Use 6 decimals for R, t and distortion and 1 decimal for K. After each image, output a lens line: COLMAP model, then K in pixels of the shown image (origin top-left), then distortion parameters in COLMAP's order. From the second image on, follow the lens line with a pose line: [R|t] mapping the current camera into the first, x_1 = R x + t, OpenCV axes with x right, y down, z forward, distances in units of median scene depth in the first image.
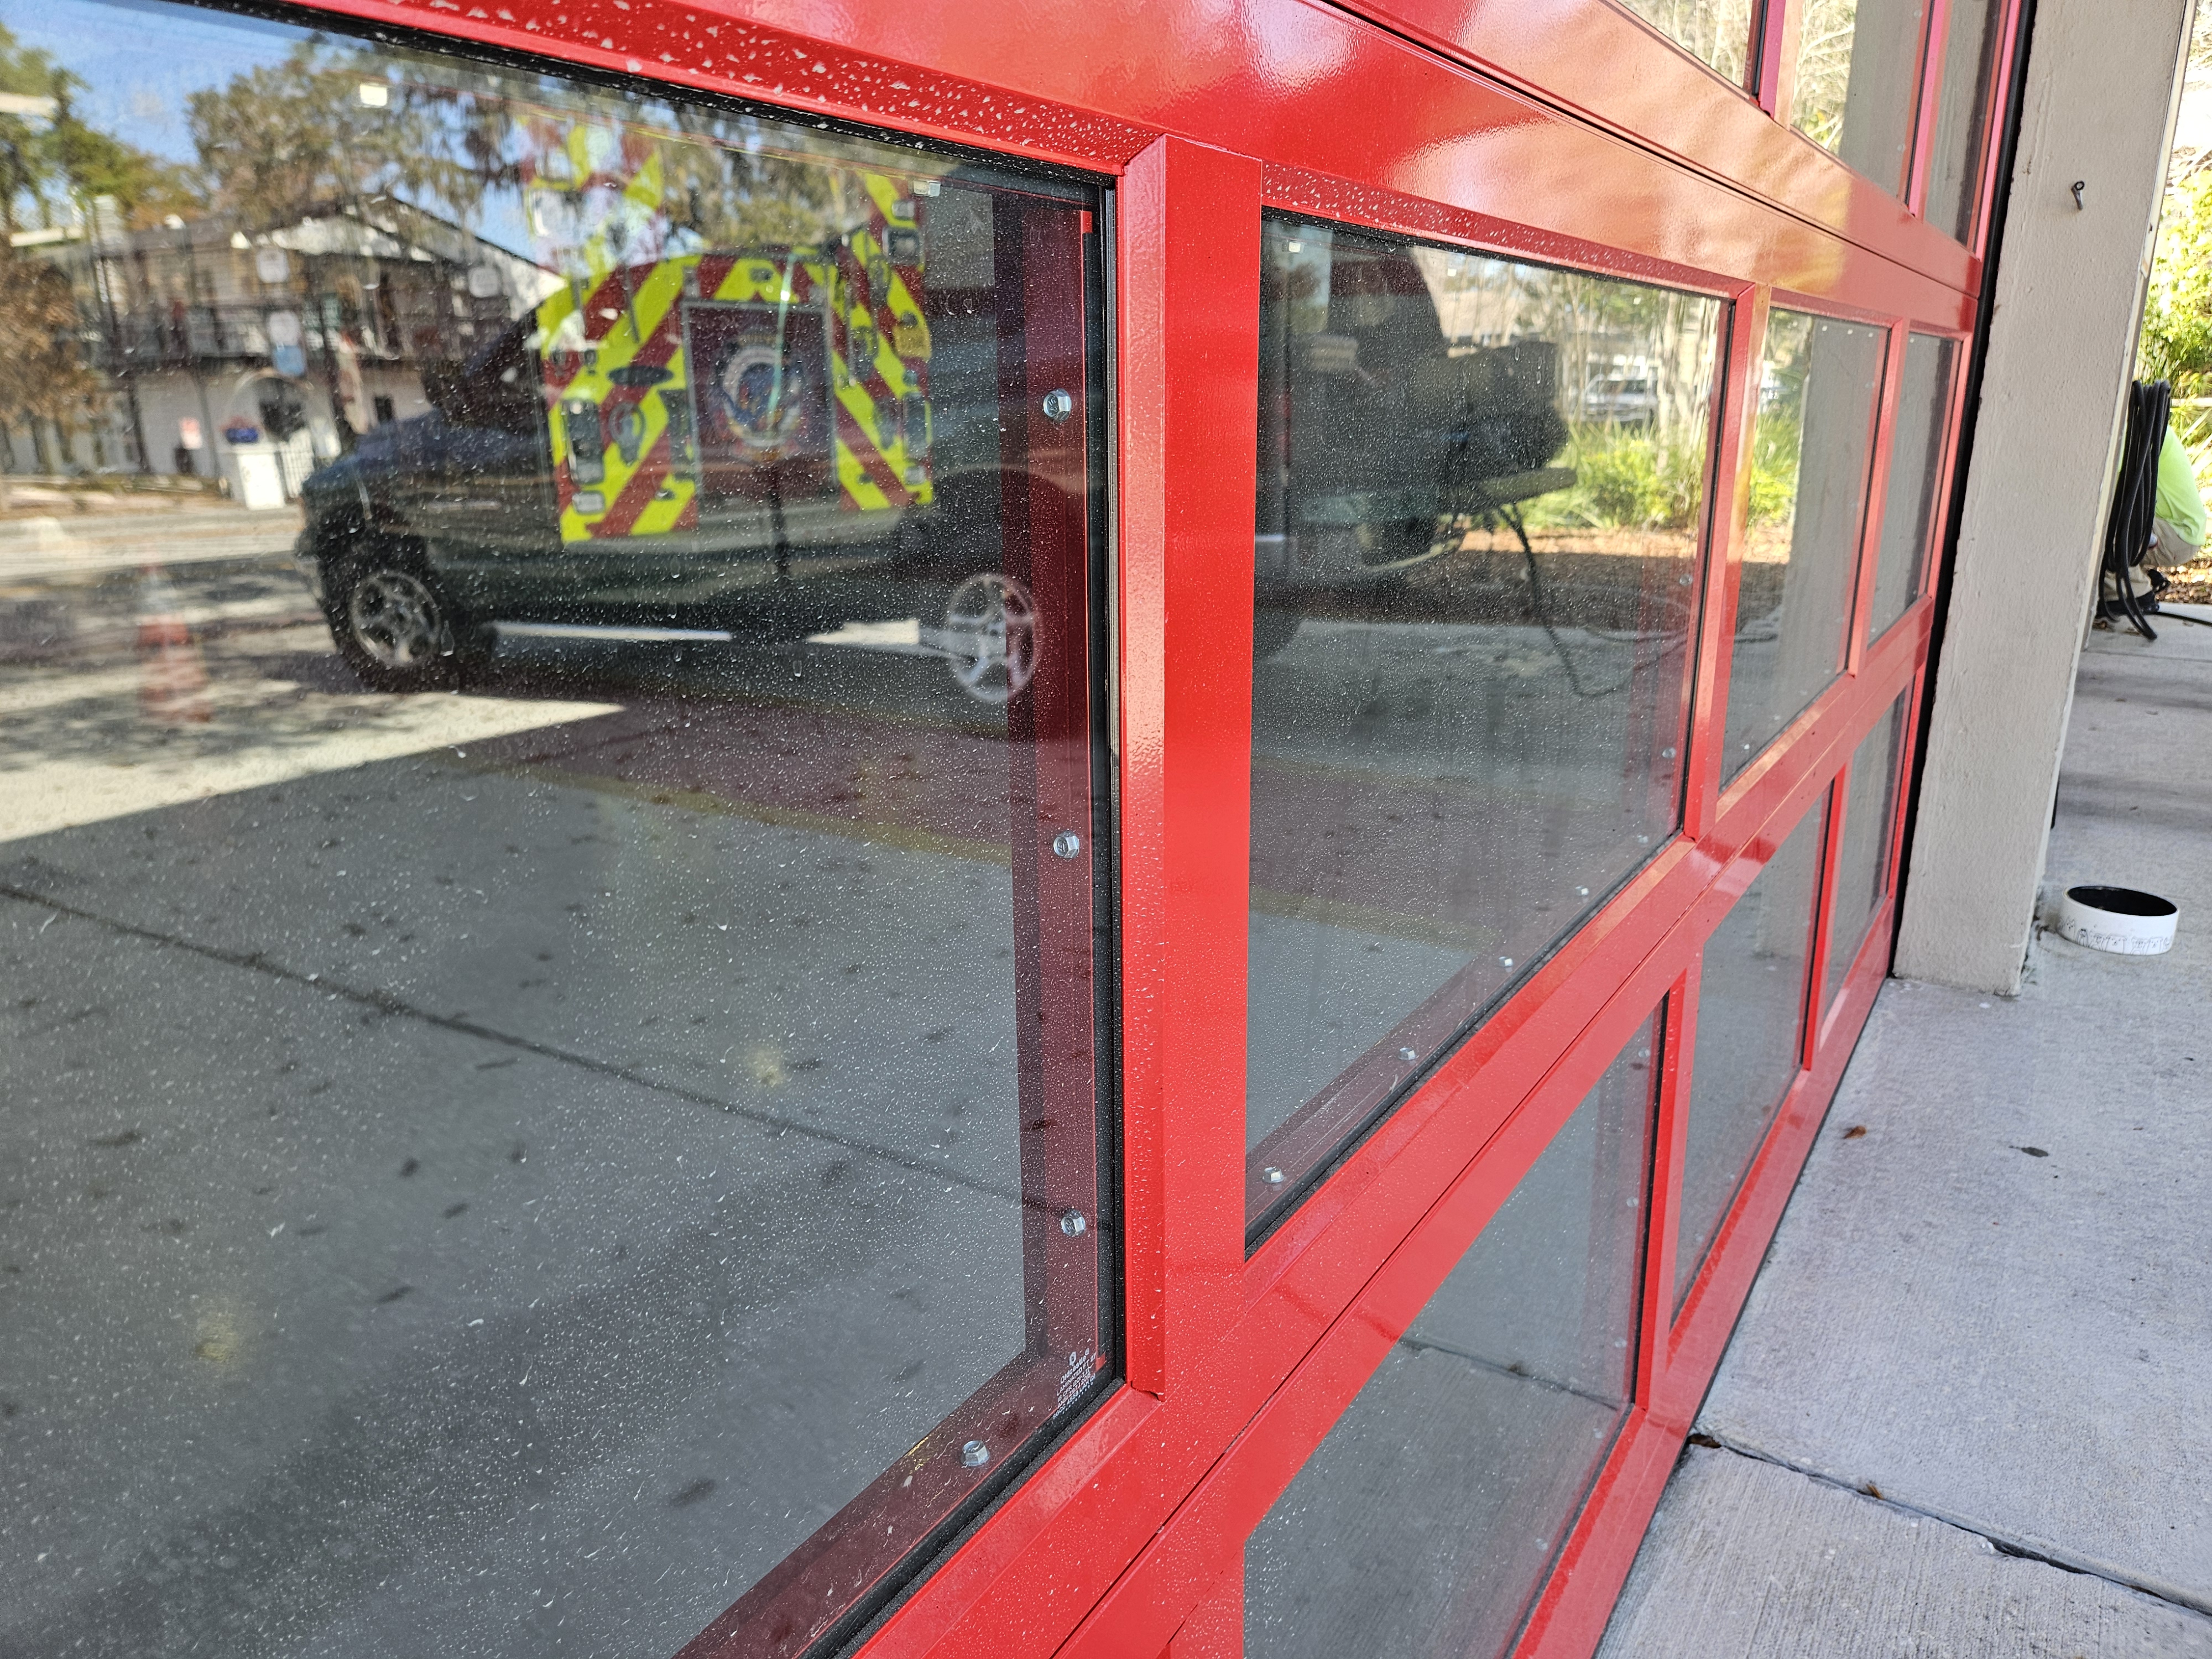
lens RADIAL K [[1514.9, 0, 1106.0], [0, 1514.9, 829.5], [0, 0, 1]] dist [-0.004009, -0.002683]
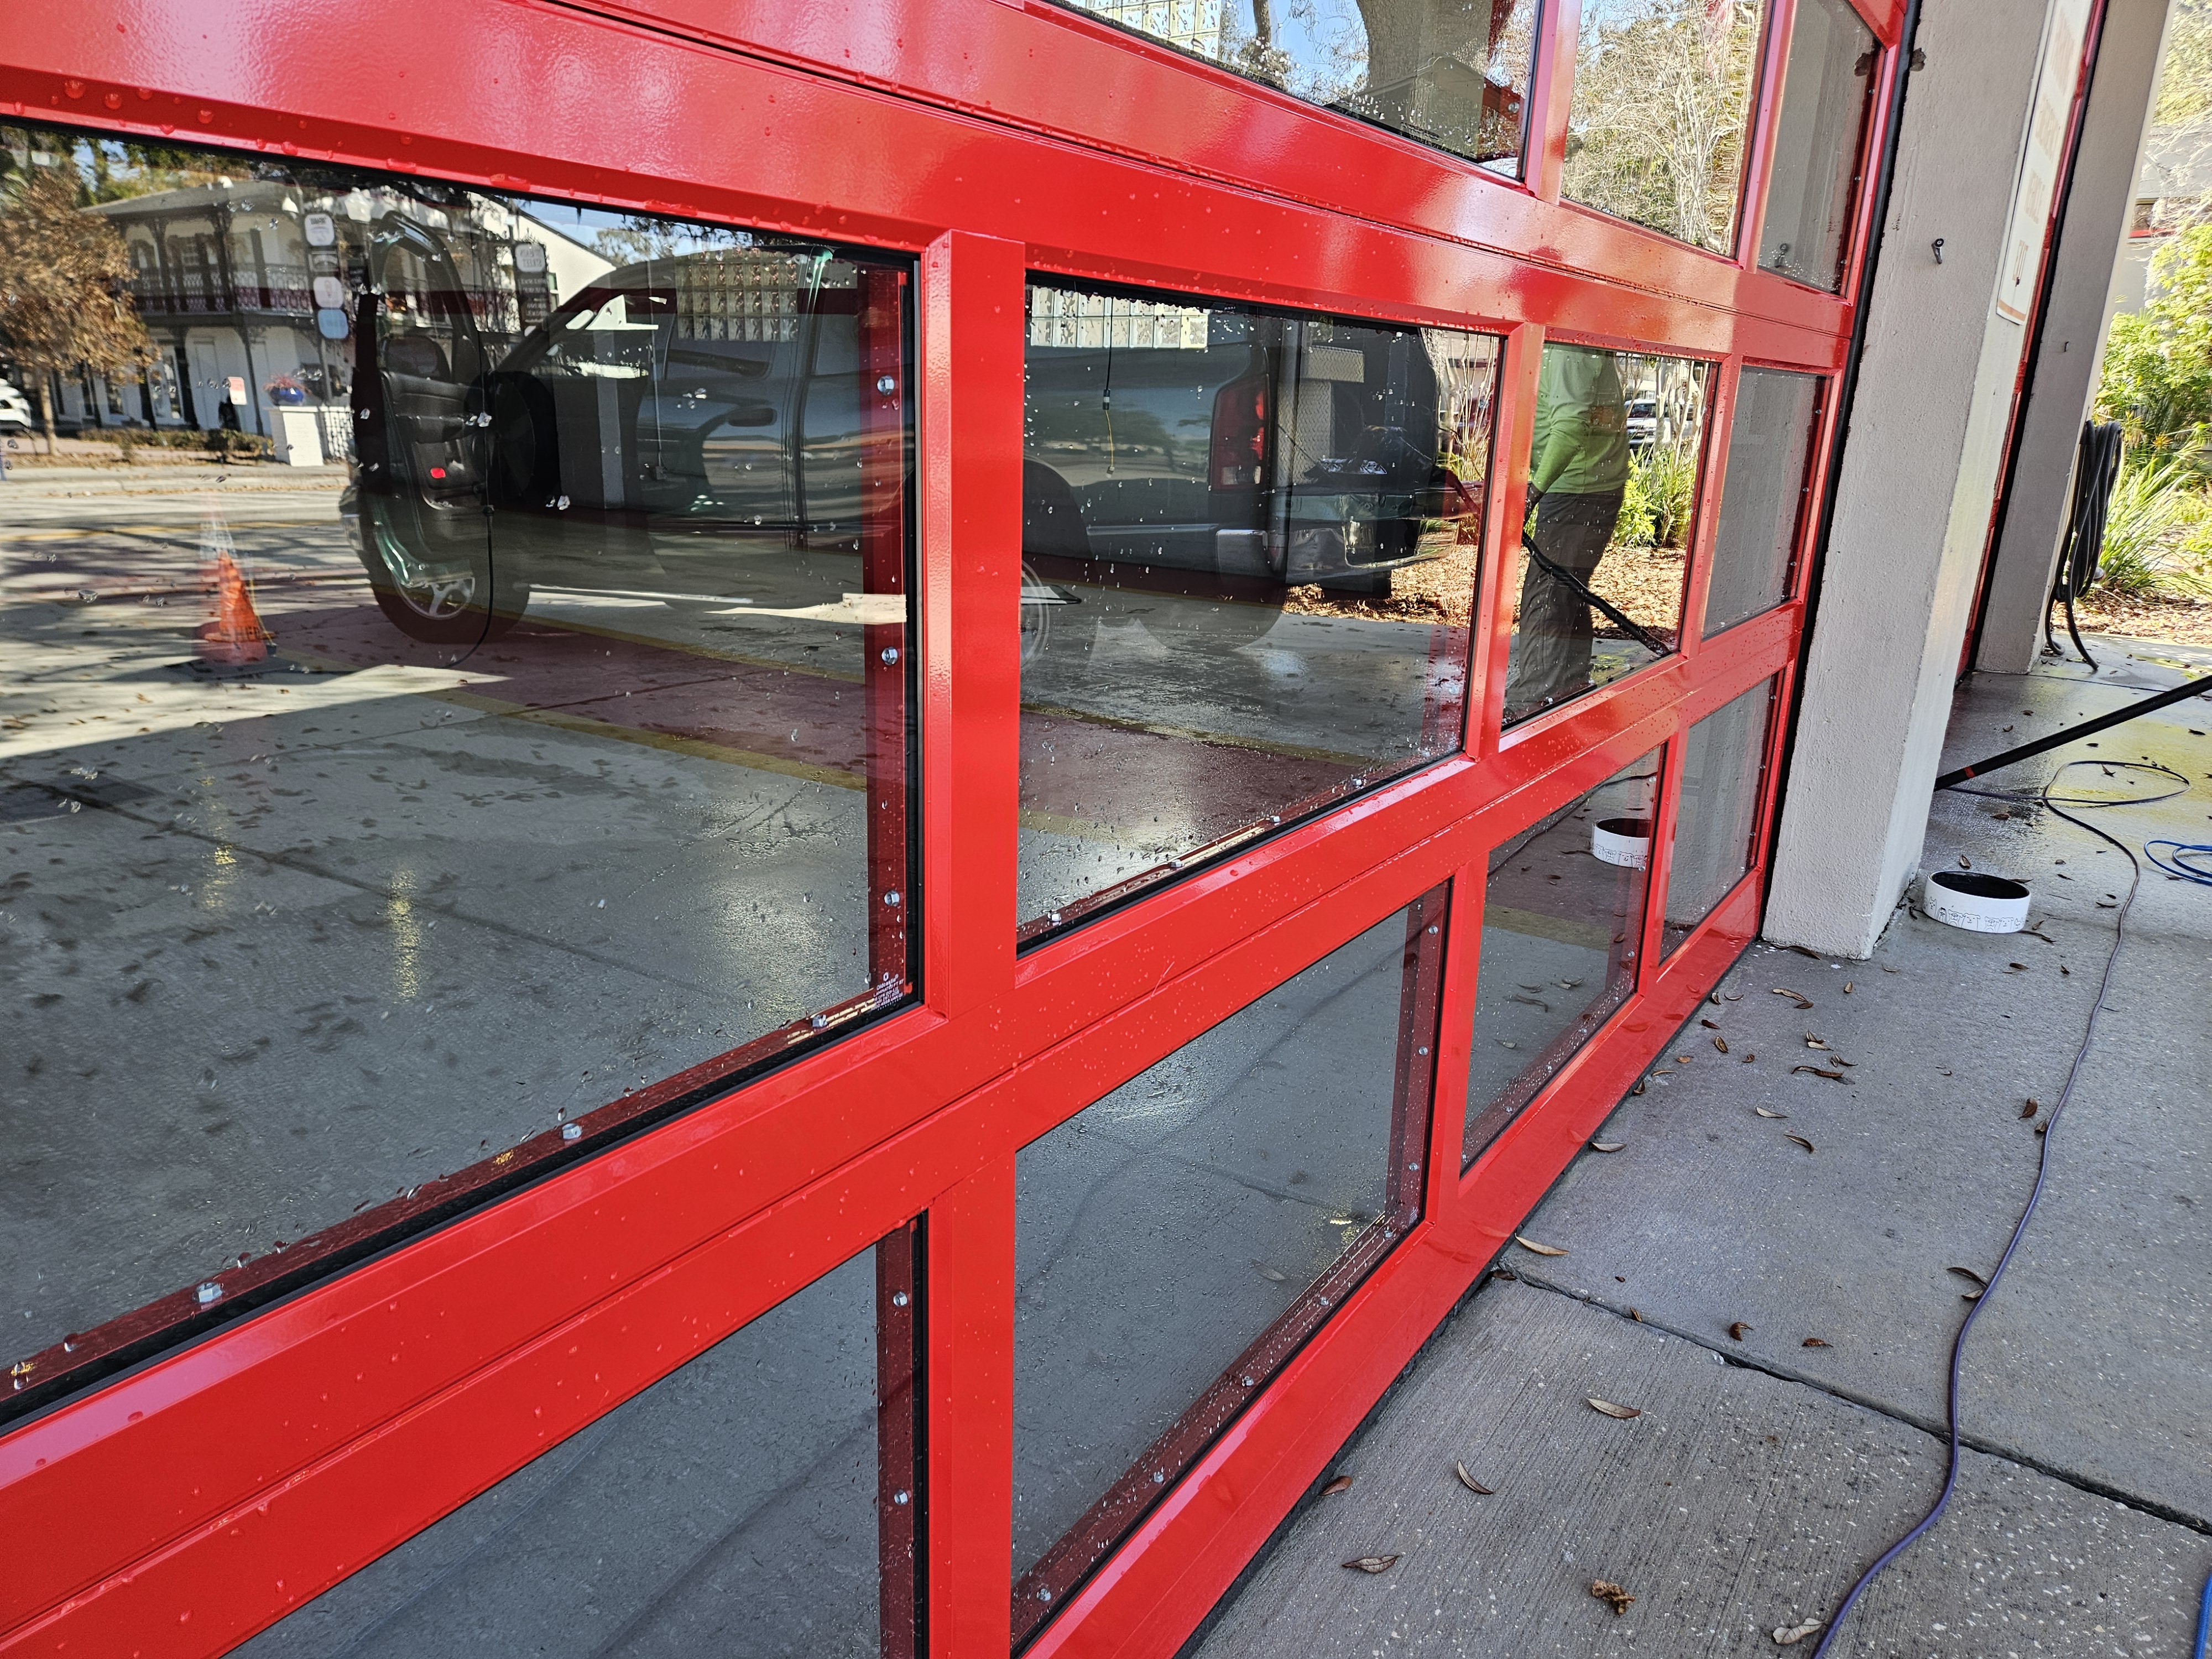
lens RADIAL K [[1491.1, 0, 1123.0], [0, 1491.1, 827.1], [0, 0, 1]] dist [0.007786, 0.001107]
pose [[0.999035, 0.043830, 0.002748, 0.044758], [-0.043836, 0.999036, 0.002228, 0.035522], [-0.002648, -0.002346, 0.999994, -0.120028]]
